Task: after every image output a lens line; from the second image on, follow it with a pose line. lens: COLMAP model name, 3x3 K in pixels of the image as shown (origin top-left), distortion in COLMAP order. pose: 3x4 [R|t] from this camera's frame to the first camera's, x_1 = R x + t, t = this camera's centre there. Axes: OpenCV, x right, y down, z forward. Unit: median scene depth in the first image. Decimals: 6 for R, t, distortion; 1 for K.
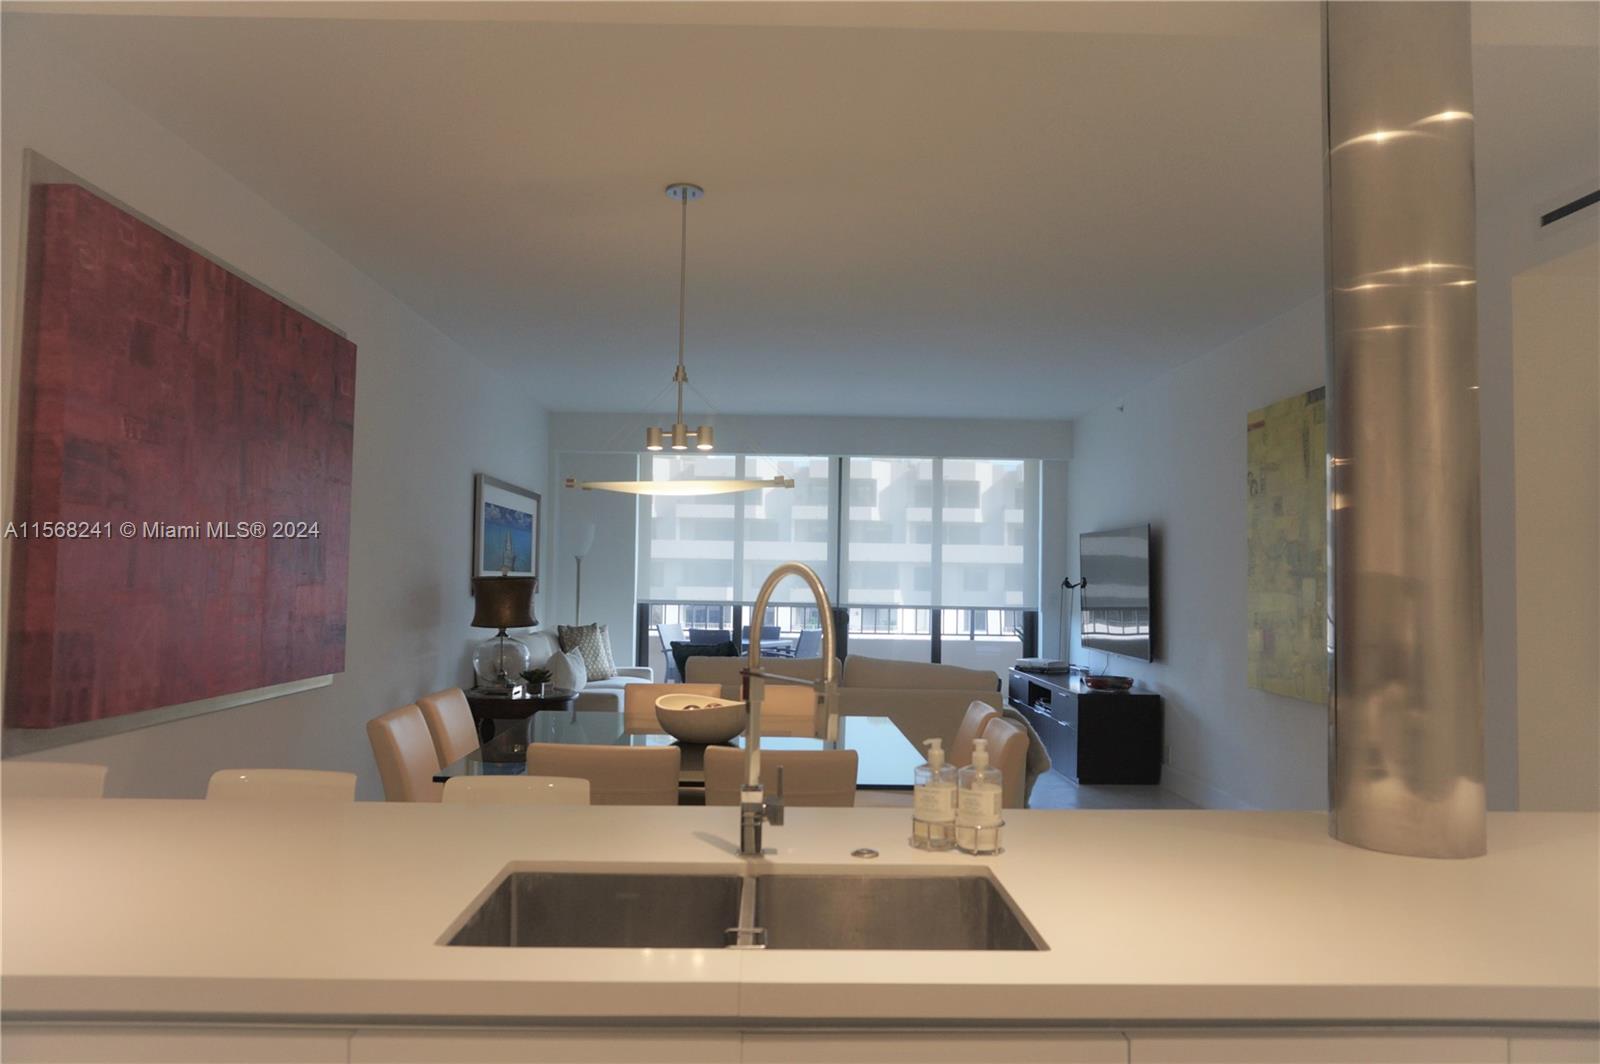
lens RADIAL K [[1078.4, 0, 792.0], [0, 1078.4, 538.7], [0, 0, 1]] dist [-0.038815, 0.005424]
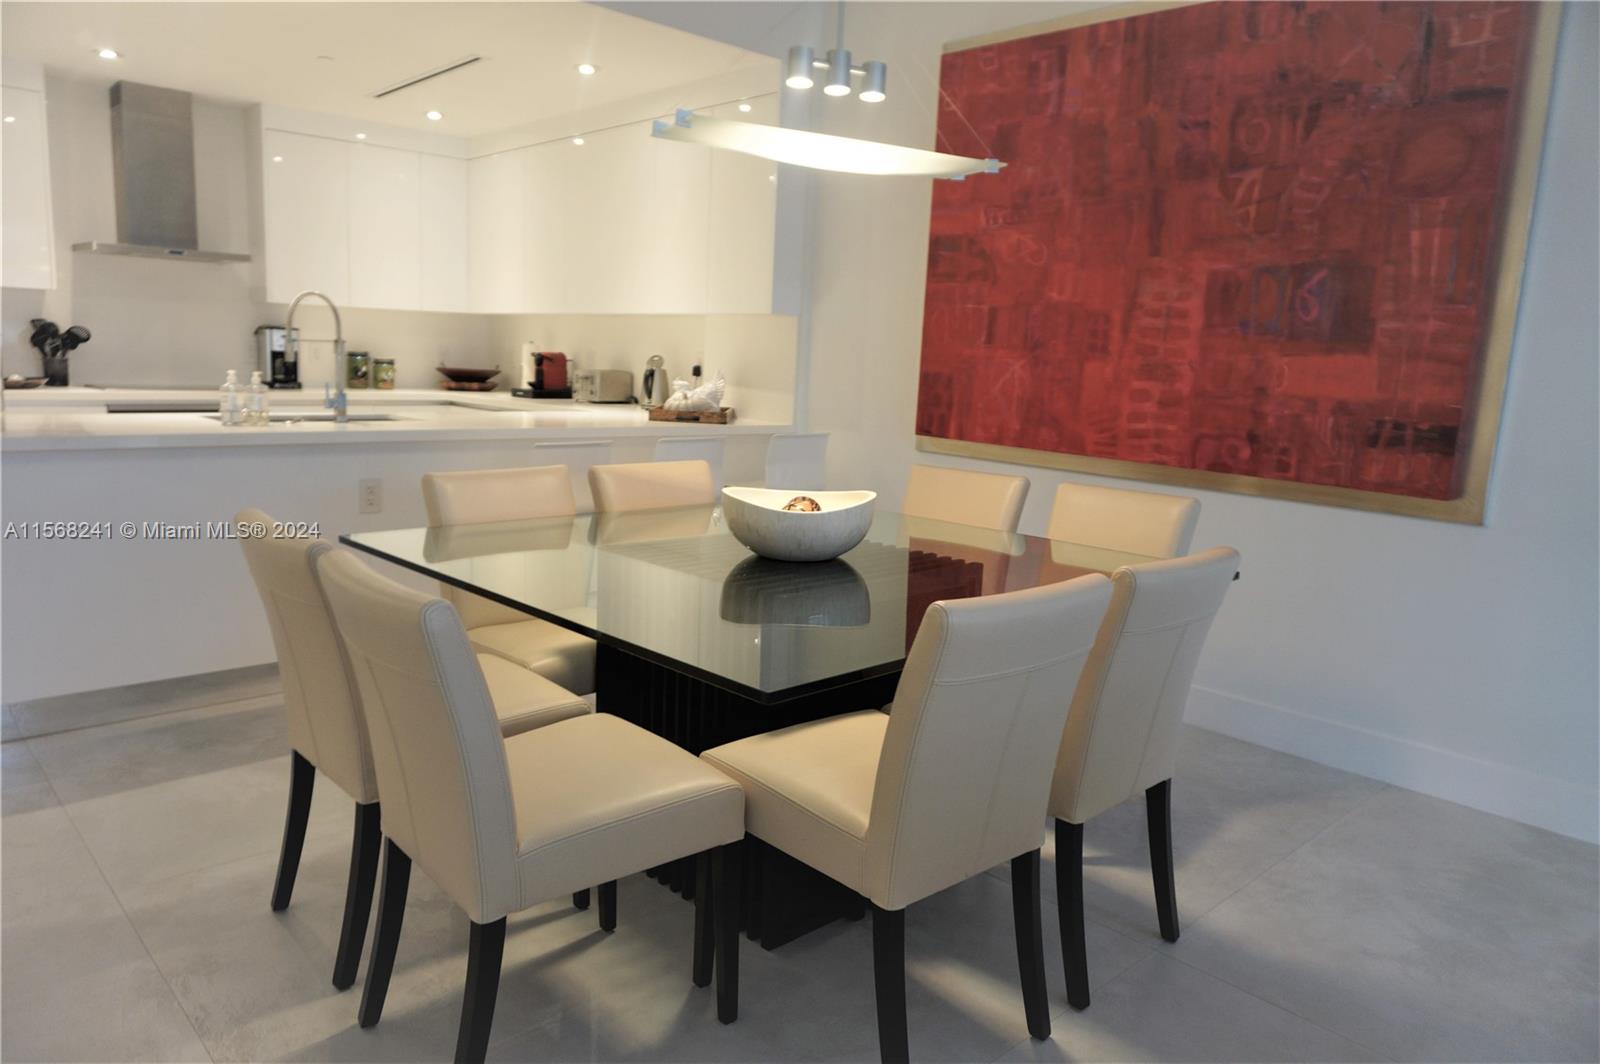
lens RADIAL K [[1078.4, 0, 792.0], [0, 1078.4, 538.7], [0, 0, 1]] dist [-0.038815, 0.005424]
pose [[-0.738281, 0.060932, -0.671736, 0.157105], [-0.035151, 0.991082, 0.128532, 0.043368], [0.673577, 0.118504, -0.729555, 0.667088]]
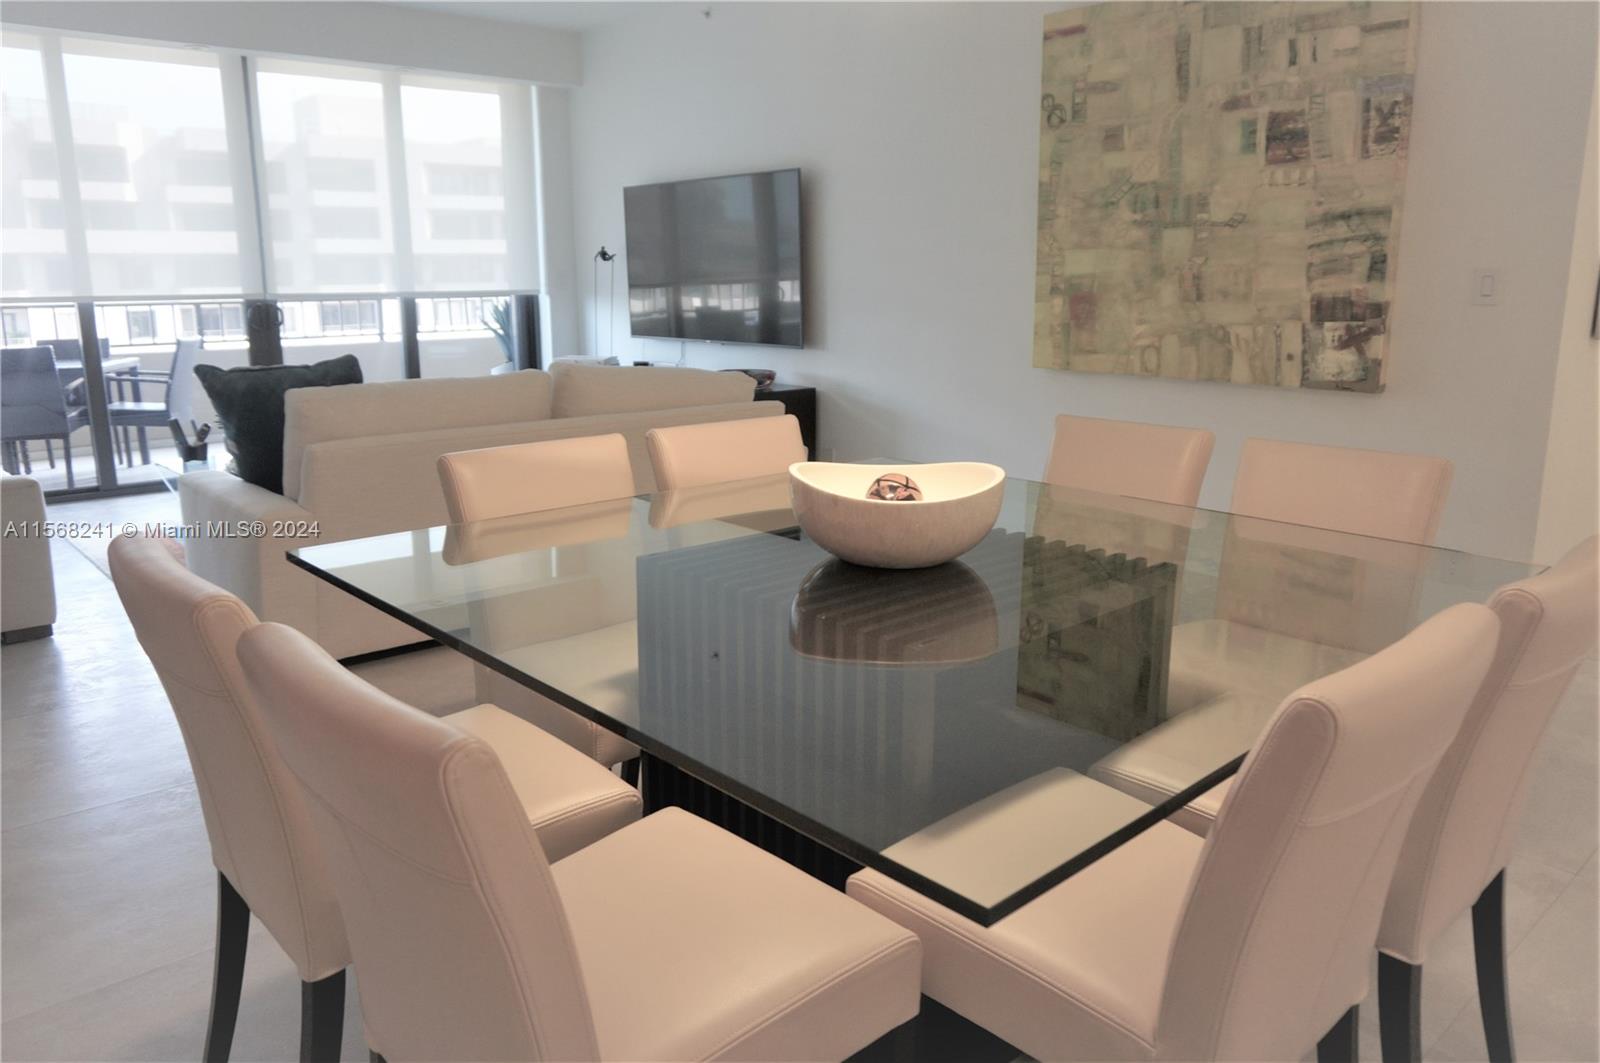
lens RADIAL K [[1117.6, 0, 797.9], [0, 1117.6, 512.8], [0, 0, 1]] dist [-0.026253, 0.006696]
pose [[0.750015, -0.159767, 0.641835, -0.189007], [-0.006015, 0.968700, 0.248160, 0.022330], [-0.661393, -0.189984, 0.725579, 0.312380]]
